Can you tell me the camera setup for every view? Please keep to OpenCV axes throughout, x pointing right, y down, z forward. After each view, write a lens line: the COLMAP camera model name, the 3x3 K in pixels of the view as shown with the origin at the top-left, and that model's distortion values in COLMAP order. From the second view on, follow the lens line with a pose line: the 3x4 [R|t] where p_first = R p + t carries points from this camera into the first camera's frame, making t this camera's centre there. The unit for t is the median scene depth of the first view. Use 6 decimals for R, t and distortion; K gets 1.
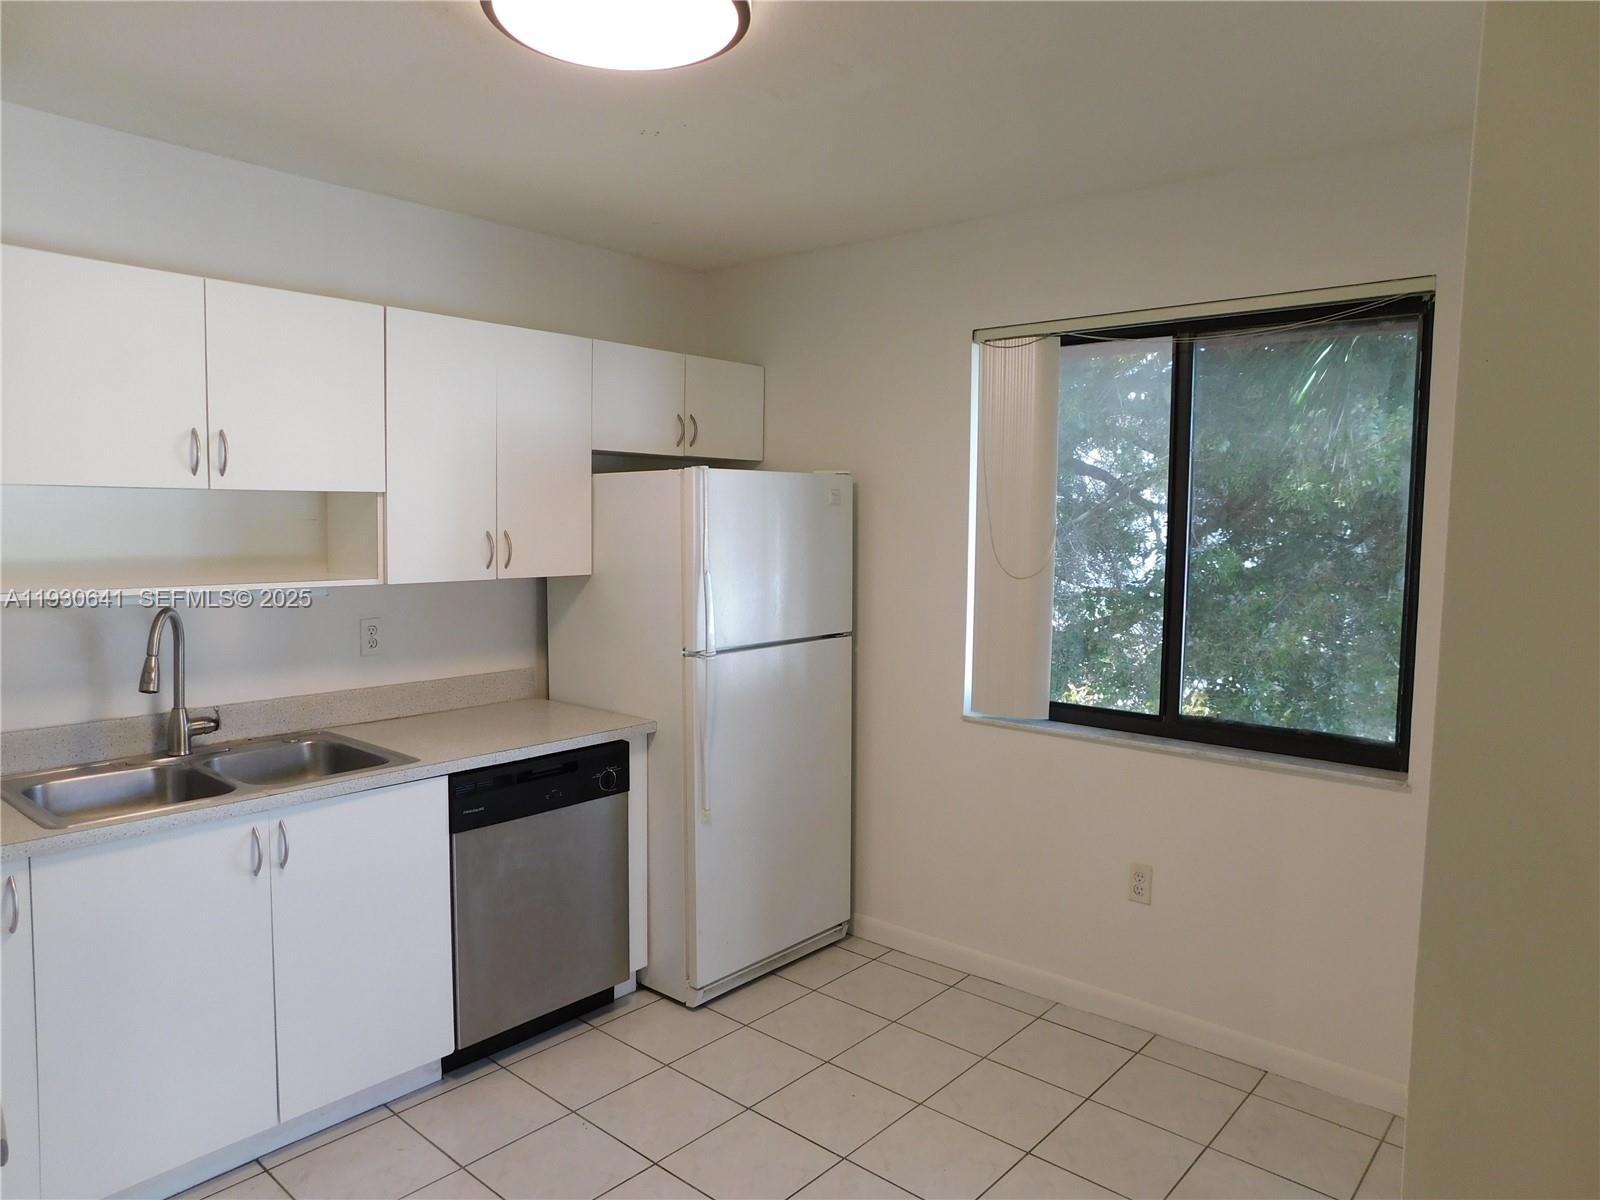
lens RADIAL K [[1073.3, 0, 787.6], [0, 1073.3, 597.2], [0, 0, 1]] dist [-0.059531, 0.057192]
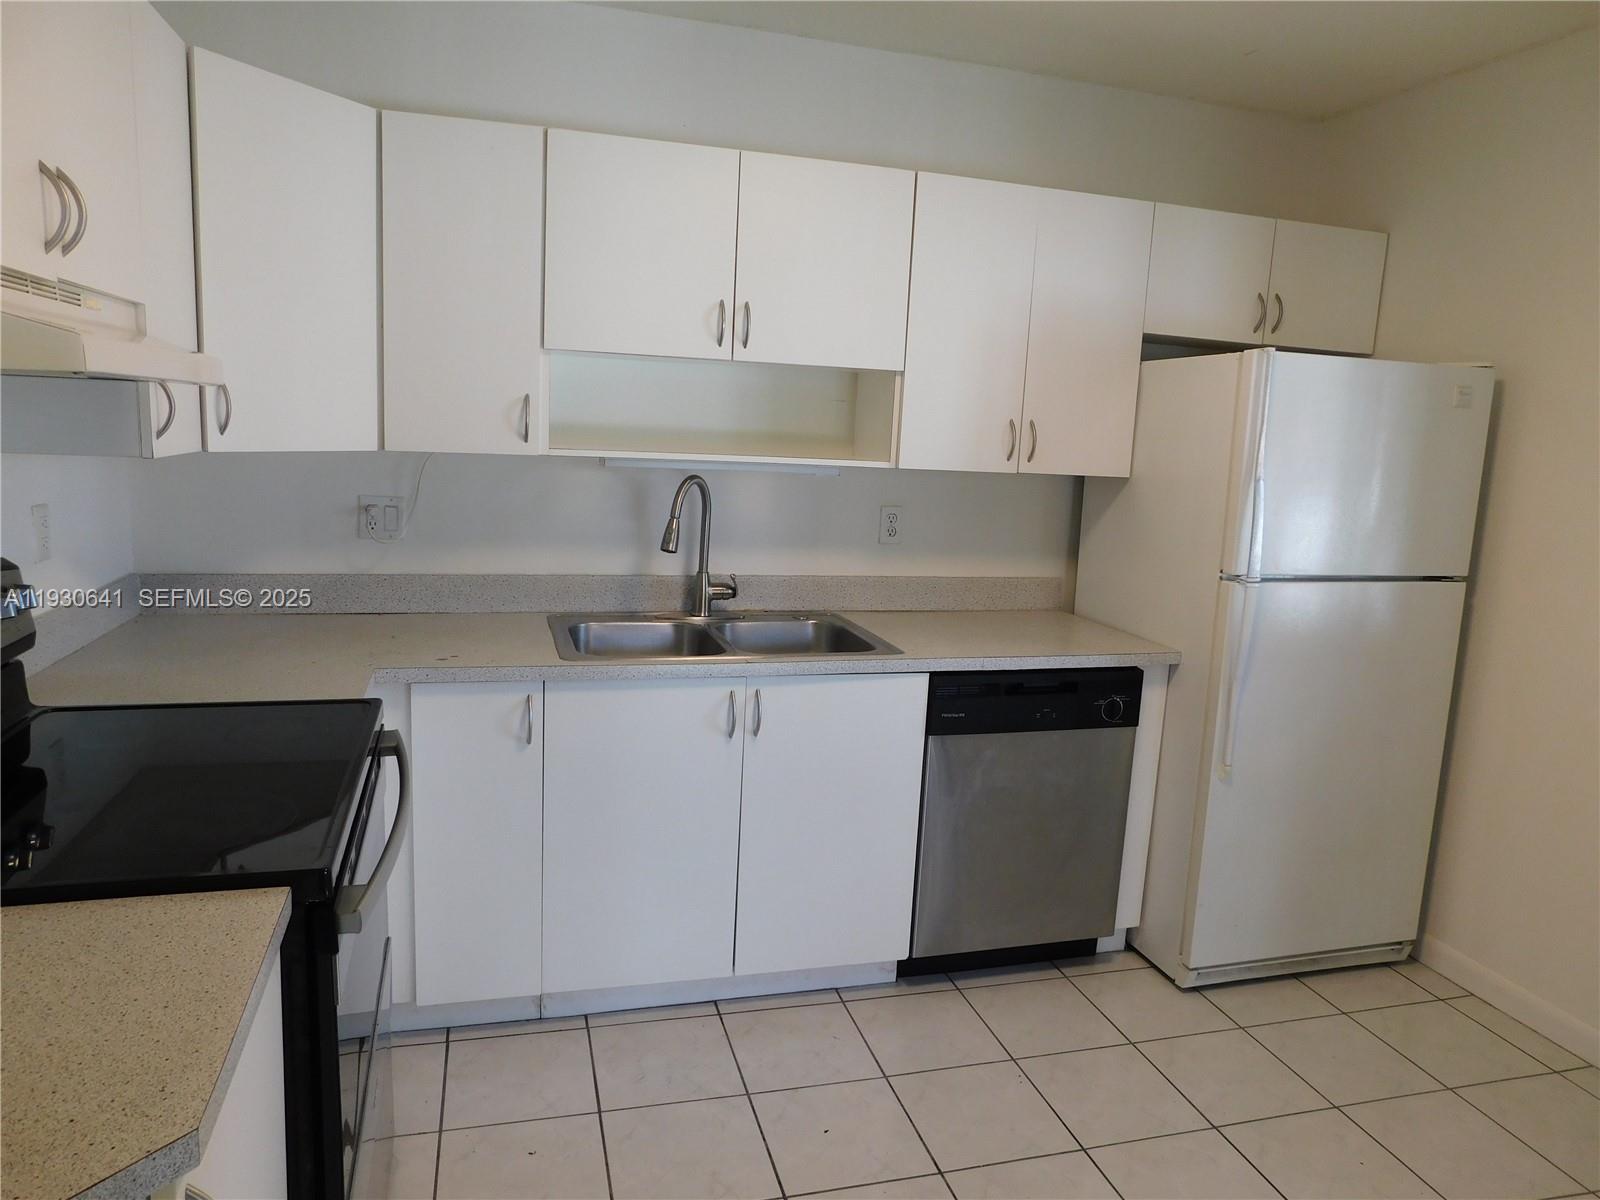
lens RADIAL K [[1073.3, 0, 793.9], [0, 1073.3, 589.2], [0, 0, 1]] dist [-0.059531, 0.057192]
pose [[0.841411, 0.116188, -0.527757, 0.062788], [-0.083972, 0.992861, 0.084705, 0.020376], [0.533831, -0.026955, 0.845161, 0.121424]]
